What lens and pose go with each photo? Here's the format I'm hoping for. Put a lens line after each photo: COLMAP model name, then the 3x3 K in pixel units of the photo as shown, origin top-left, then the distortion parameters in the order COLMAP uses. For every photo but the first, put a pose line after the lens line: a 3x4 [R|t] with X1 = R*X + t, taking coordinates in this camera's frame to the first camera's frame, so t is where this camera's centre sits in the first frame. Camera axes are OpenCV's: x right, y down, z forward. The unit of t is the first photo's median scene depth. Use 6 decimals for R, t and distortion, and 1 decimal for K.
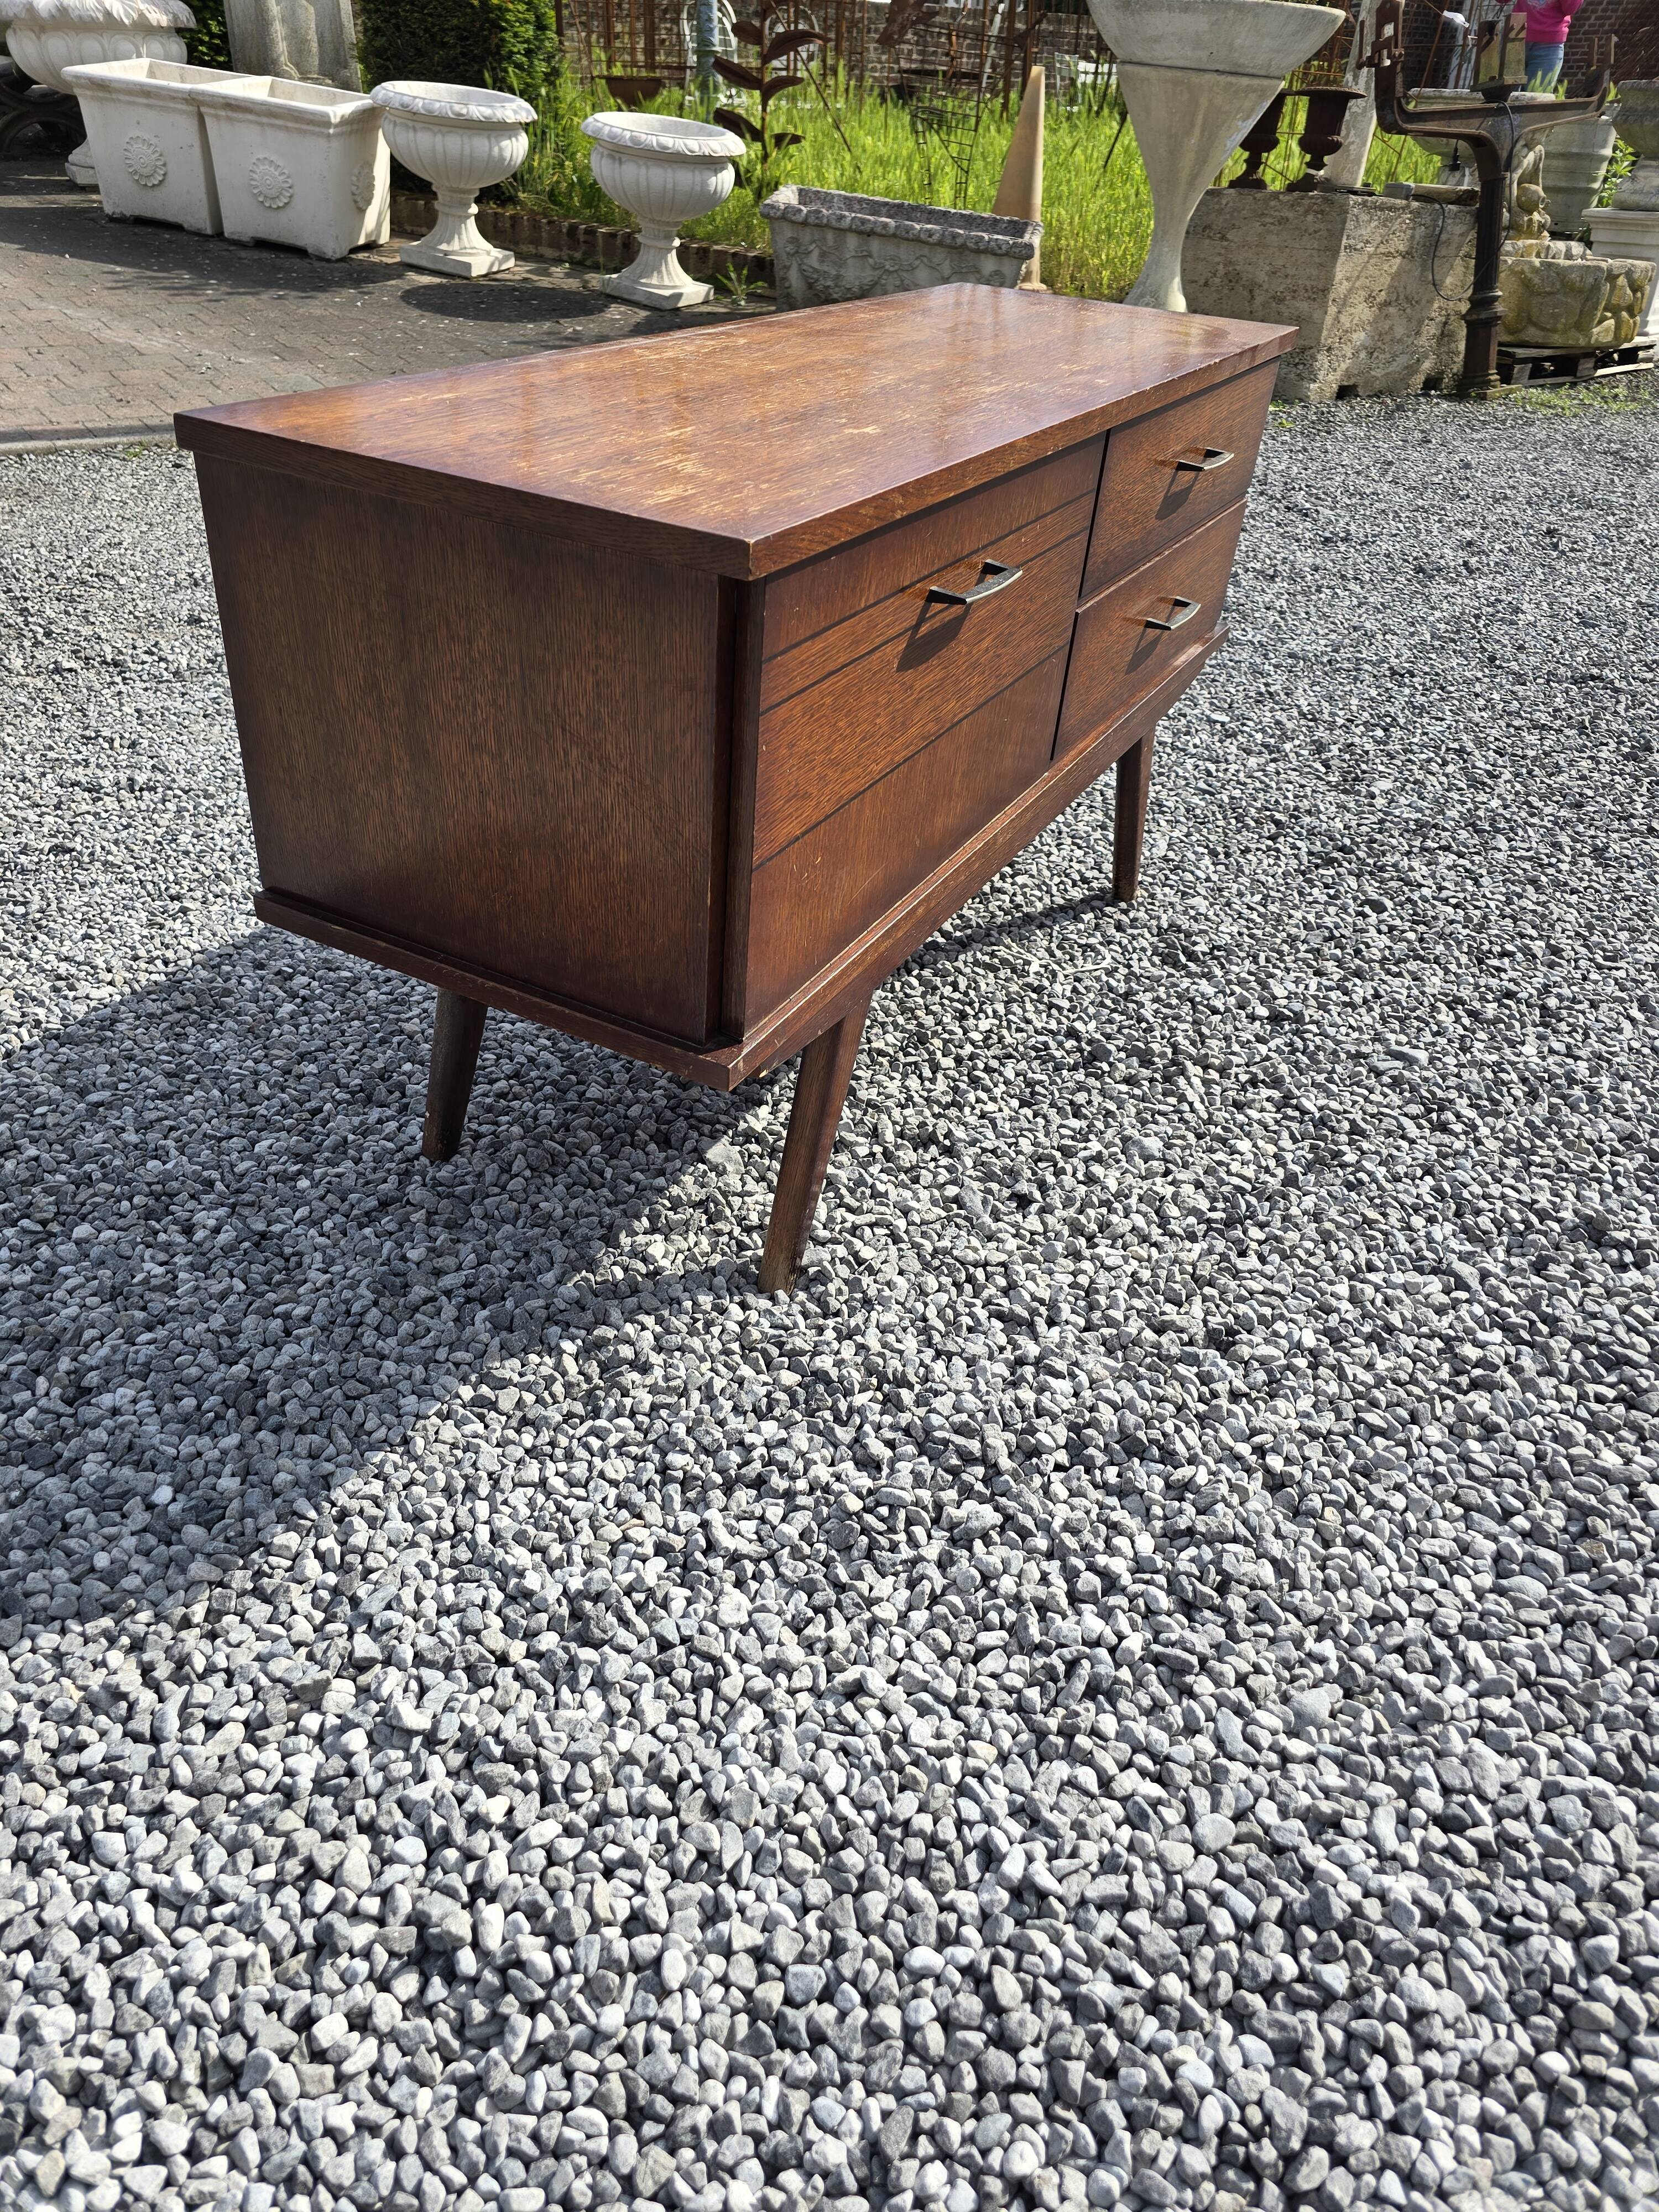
lens RADIAL K [[1508.2, 0, 820.6], [0, 1508.2, 1093.0], [0, 0, 1]] dist [0.052046, -0.056304]
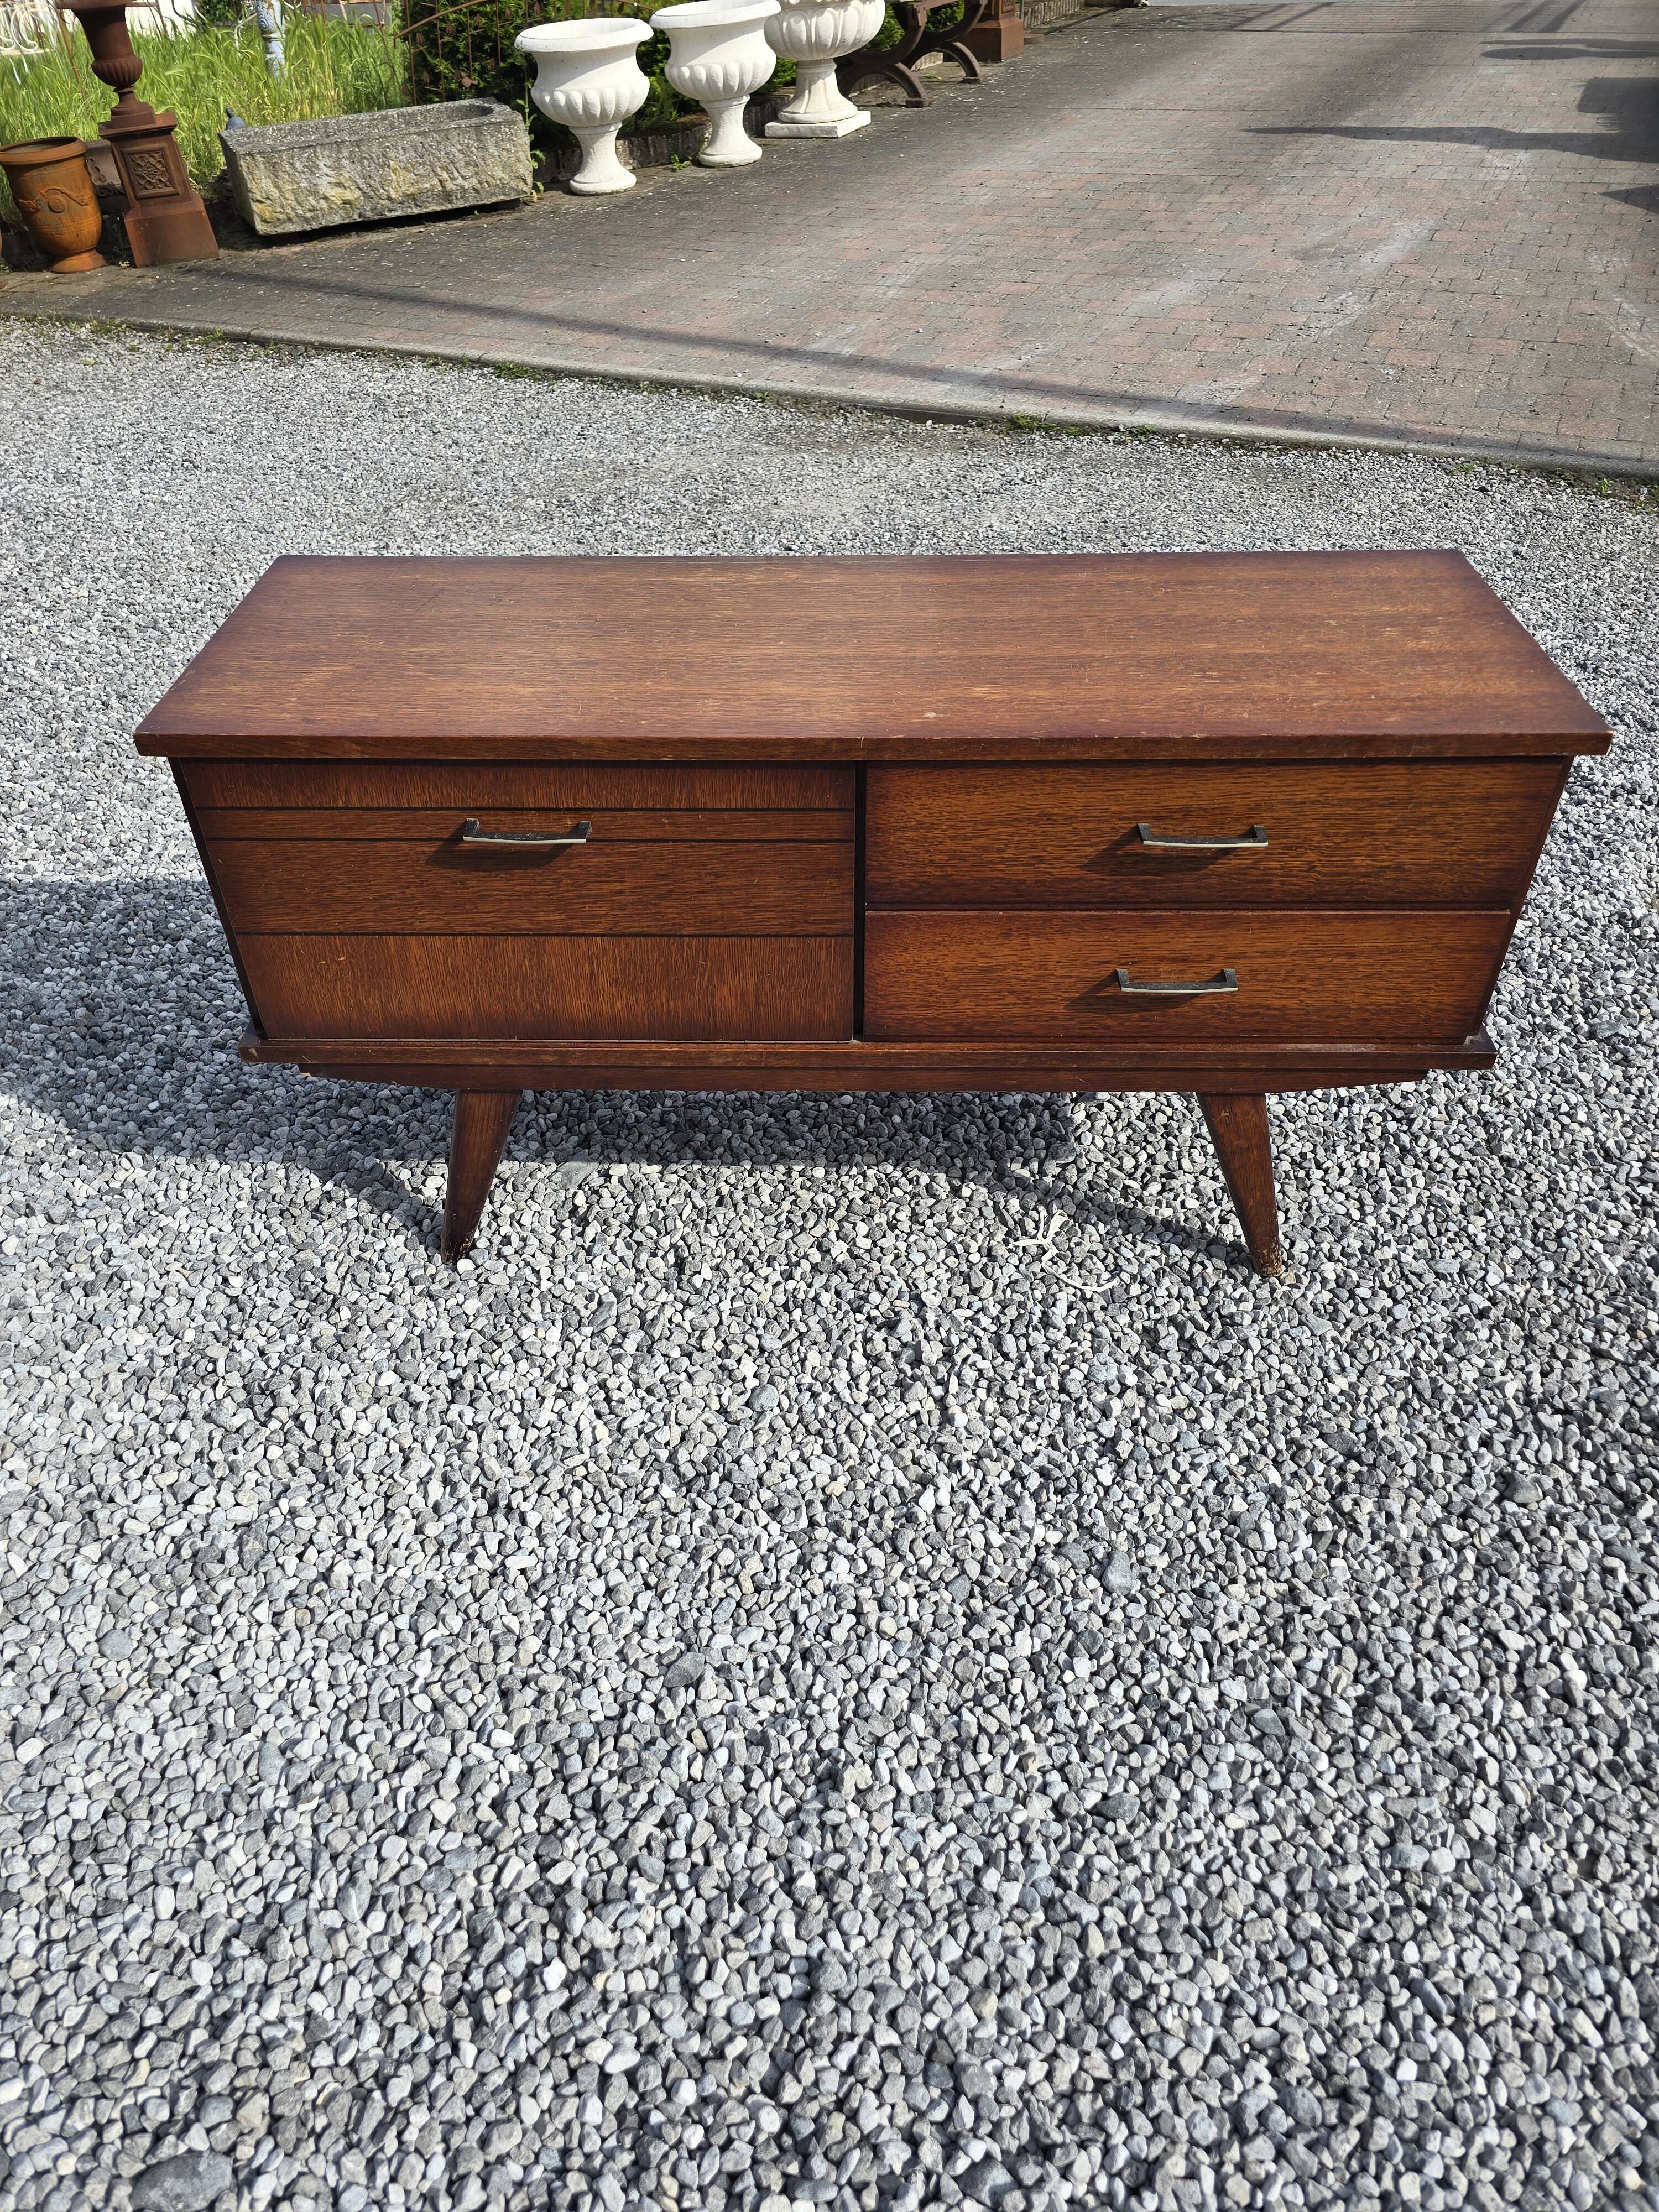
lens RADIAL K [[1508.2, 0, 807.3], [0, 1508.2, 1074.1], [0, 0, 1]] dist [0.052046, -0.056304]
pose [[0.446783, 0.499855, -0.741977, 0.214142], [-0.462757, 0.838910, 0.286507, -0.111520], [0.765664, 0.215349, 0.606122, 0.083422]]
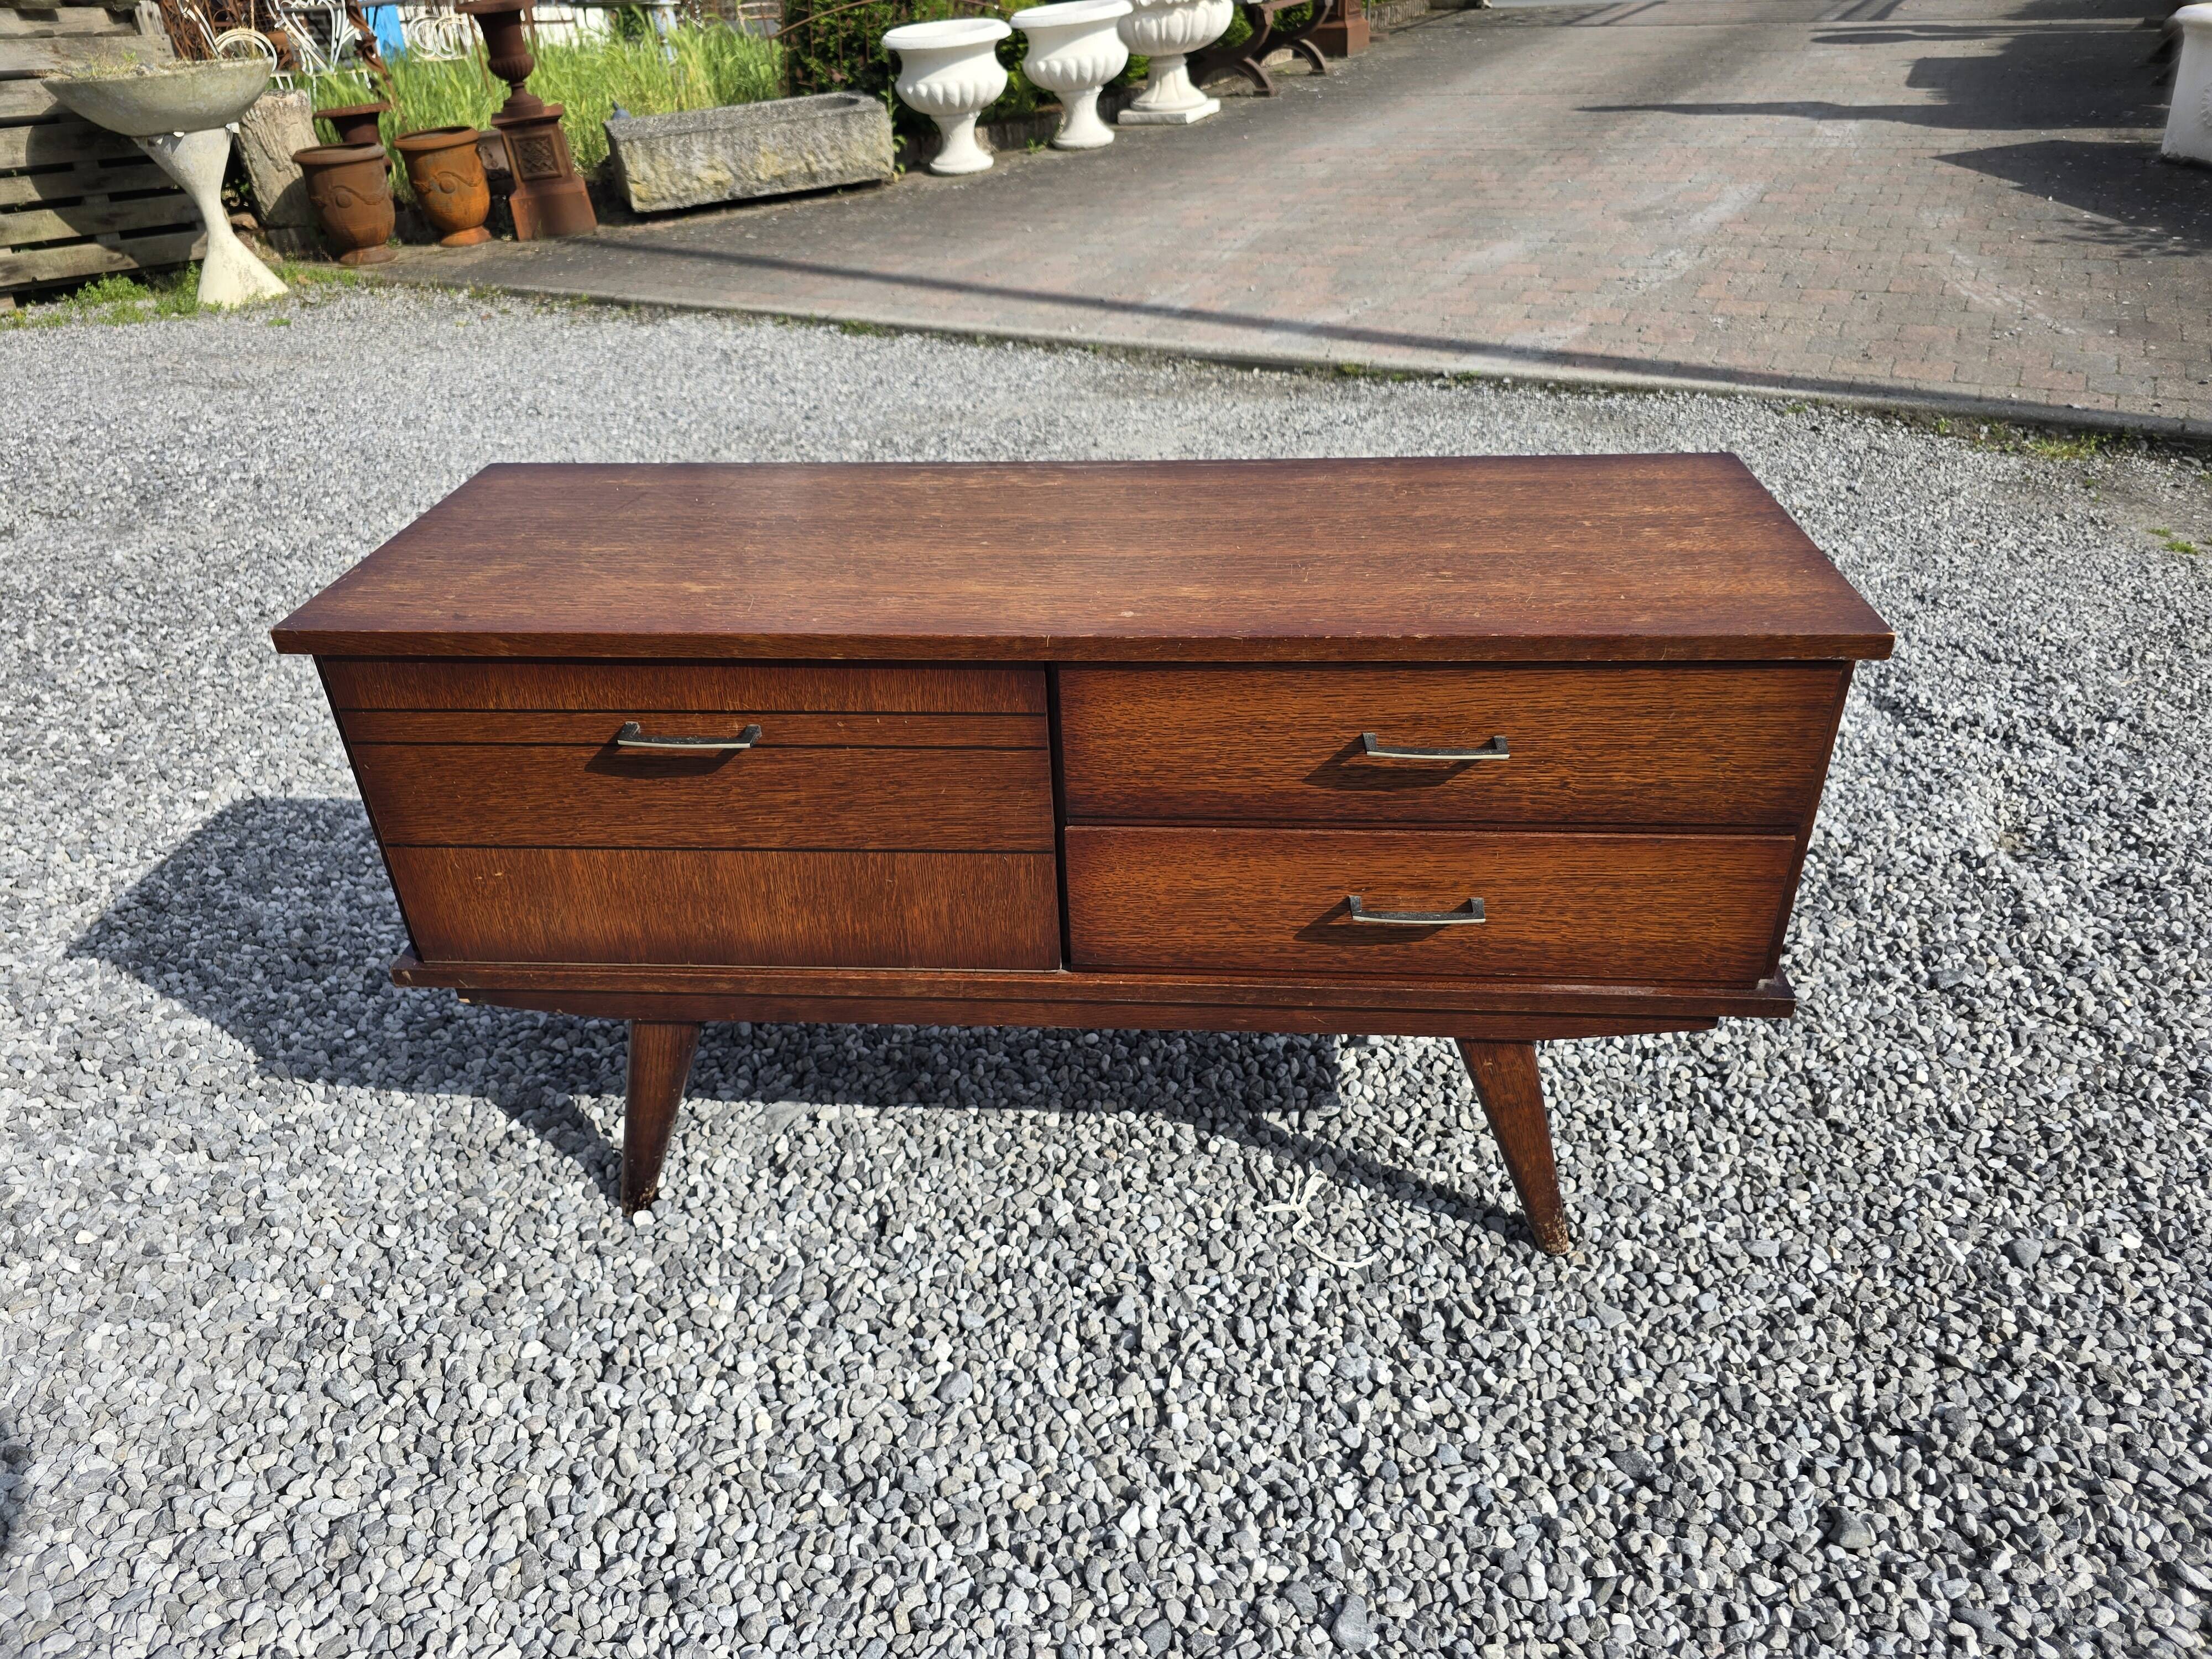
lens RADIAL K [[1508.2, 0, 1094.0], [0, 1508.2, 819.6], [0, 0, 1]] dist [0.052046, -0.056304]
pose [[0.398658, 0.403563, -0.823534, 0.206321], [-0.462250, 0.863989, 0.199620, -0.114191], [0.792084, 0.301099, 0.530983, 0.116989]]
